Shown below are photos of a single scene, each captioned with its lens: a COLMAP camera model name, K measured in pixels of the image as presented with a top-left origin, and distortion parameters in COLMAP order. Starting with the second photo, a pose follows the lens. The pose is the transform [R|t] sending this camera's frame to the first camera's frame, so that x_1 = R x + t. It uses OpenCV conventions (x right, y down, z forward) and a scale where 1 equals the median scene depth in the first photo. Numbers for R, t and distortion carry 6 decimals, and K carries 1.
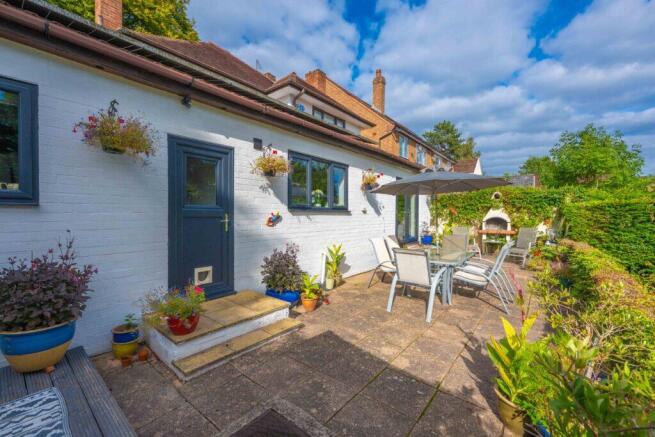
lens RADIAL K [[269.0, 0, 322.8], [0, 269.0, 220.8], [0, 0, 1]] dist [-0.001254, -0.000204]
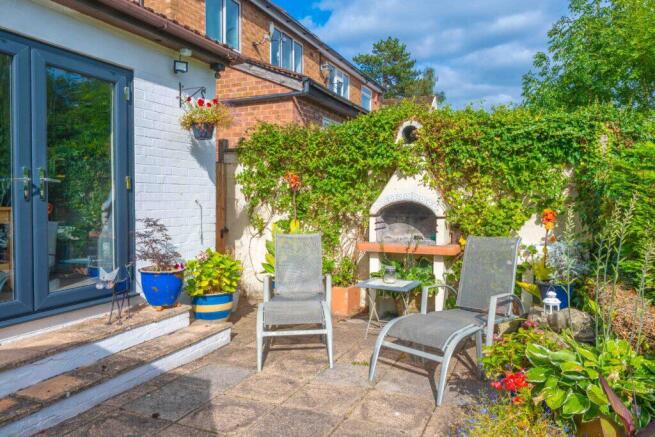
lens RADIAL K [[442.0, 0, 330.2], [0, 442.0, 212.9], [0, 0, 1]] dist [-0.000081, 0.001374]
pose [[0.966574, -0.009571, 0.256210, 0.432067], [0.006370, 0.999891, 0.013322, -0.006679], [-0.256310, -0.011245, 0.966529, 0.532678]]
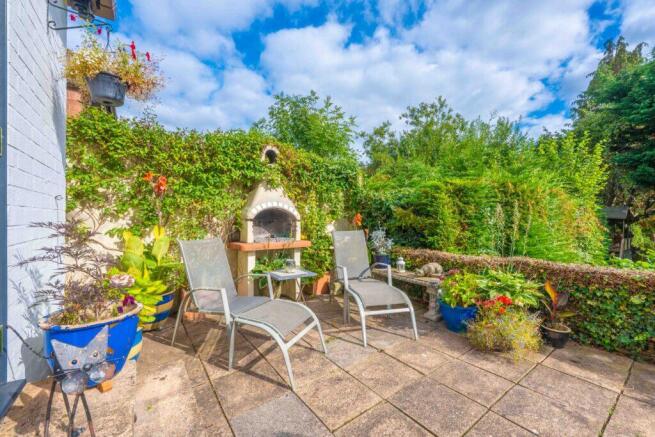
lens RADIAL K [[269.0, 0, 326.7], [0, 269.0, 222.1], [0, 0, 1]] dist [-0.001254, -0.000204]
pose [[0.281905, -0.008051, 0.959408, 0.288554], [0.020059, 0.999796, 0.002496, 0.008110], [-0.959233, 0.018541, 0.282009, 0.821987]]
